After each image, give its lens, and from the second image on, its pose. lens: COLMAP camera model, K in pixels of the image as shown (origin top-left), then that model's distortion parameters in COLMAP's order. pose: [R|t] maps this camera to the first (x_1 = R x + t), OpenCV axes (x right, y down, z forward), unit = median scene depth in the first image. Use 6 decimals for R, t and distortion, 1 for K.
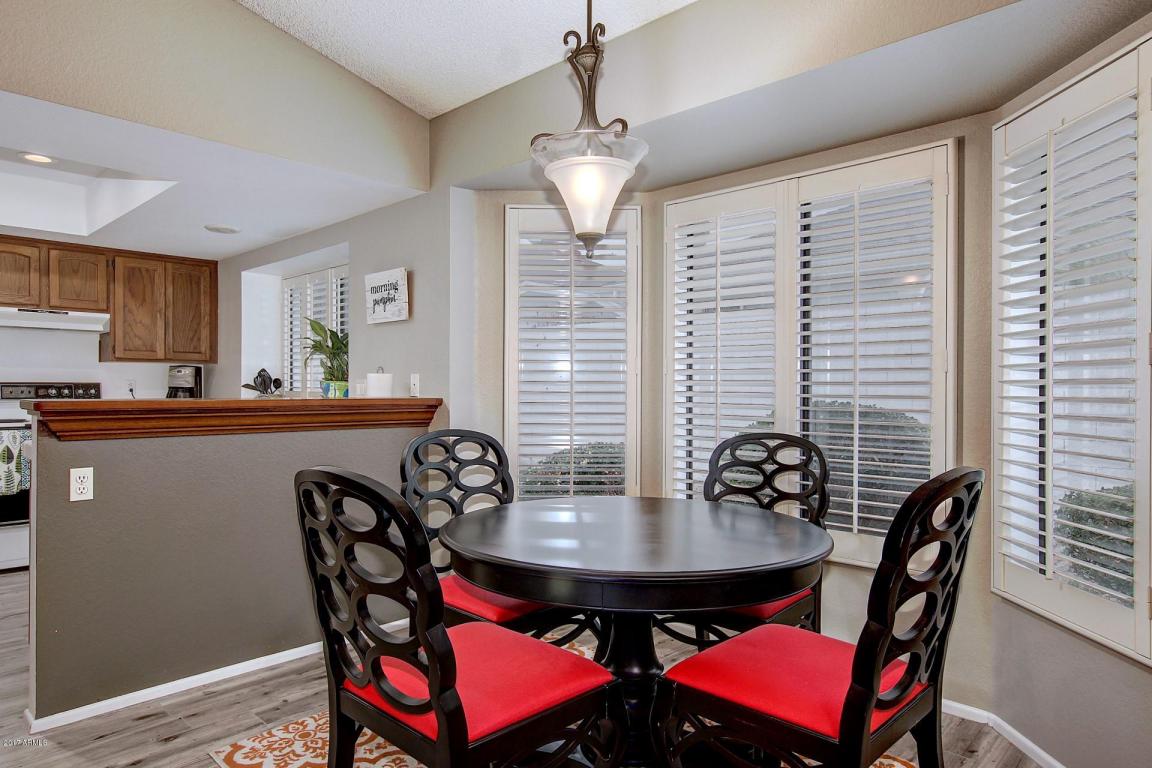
lens RADIAL K [[703.7, 0, 576.7], [0, 703.7, 384.9], [0, 0, 1]] dist [0.000032, -0.000703]
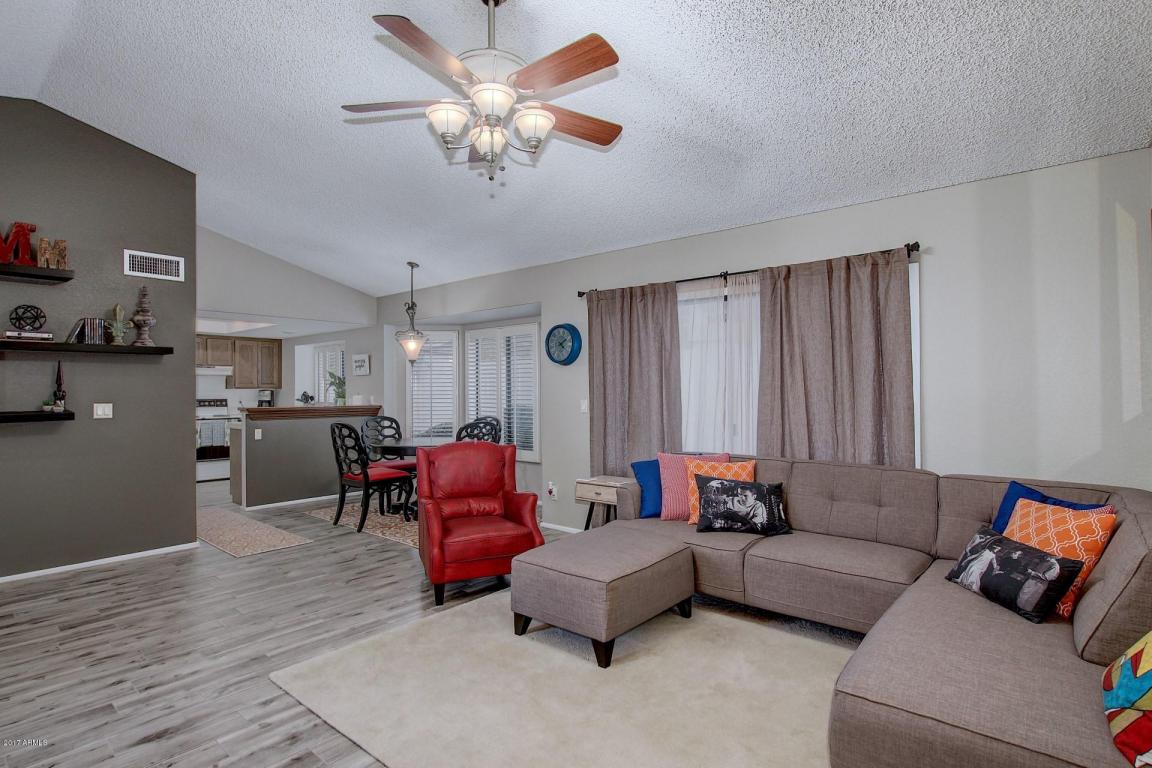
lens RADIAL K [[580.0, 0, 574.3], [0, 580.0, 389.8], [0, 0, 1]] dist [-0.003629, -0.000019]
pose [[0.998586, -0.007493, 0.052636, 0.285776], [0.007519, 0.999972, -0.000296, -0.022644], [-0.052633, 0.000692, 0.998614, -0.828568]]
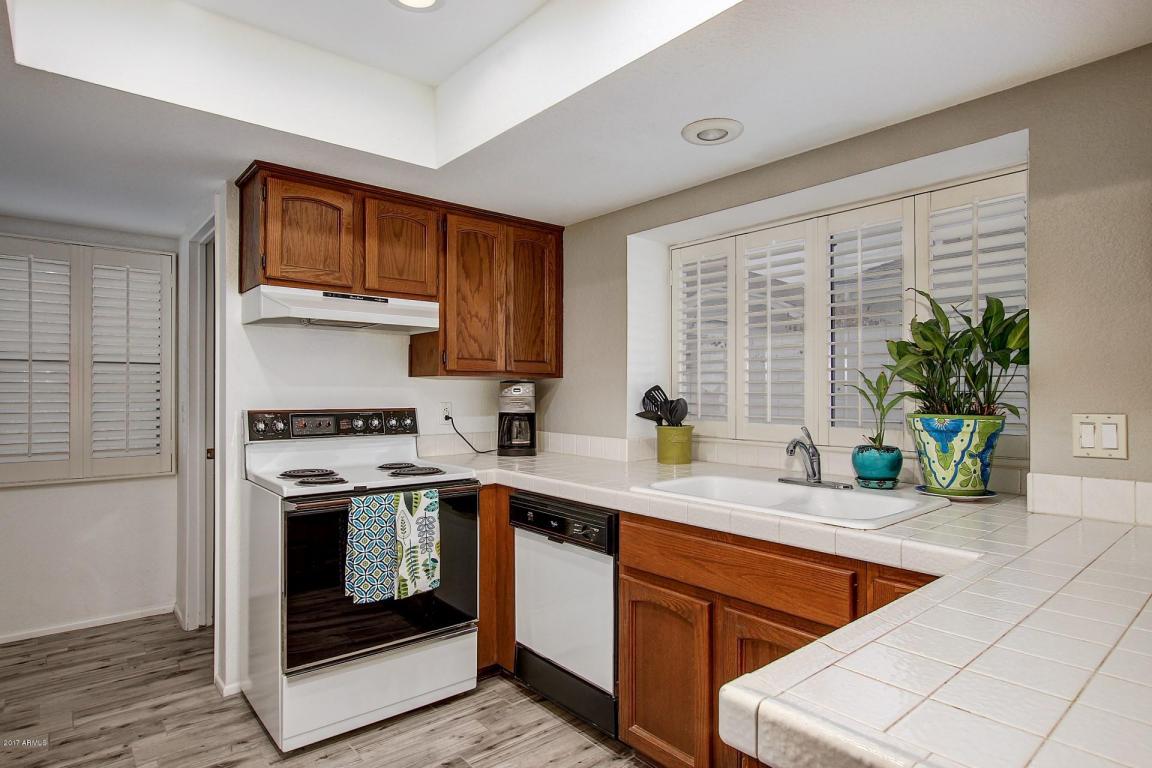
lens RADIAL K [[624.1, 0, 578.0], [0, 624.1, 385.7], [0, 0, 1]] dist [-0.024122, 0.003690]
pose [[0.993899, -0.002979, -0.110252, -0.479728], [0.002216, 0.999973, -0.007039, -0.020438], [0.110270, 0.006751, 0.993879, 0.452064]]
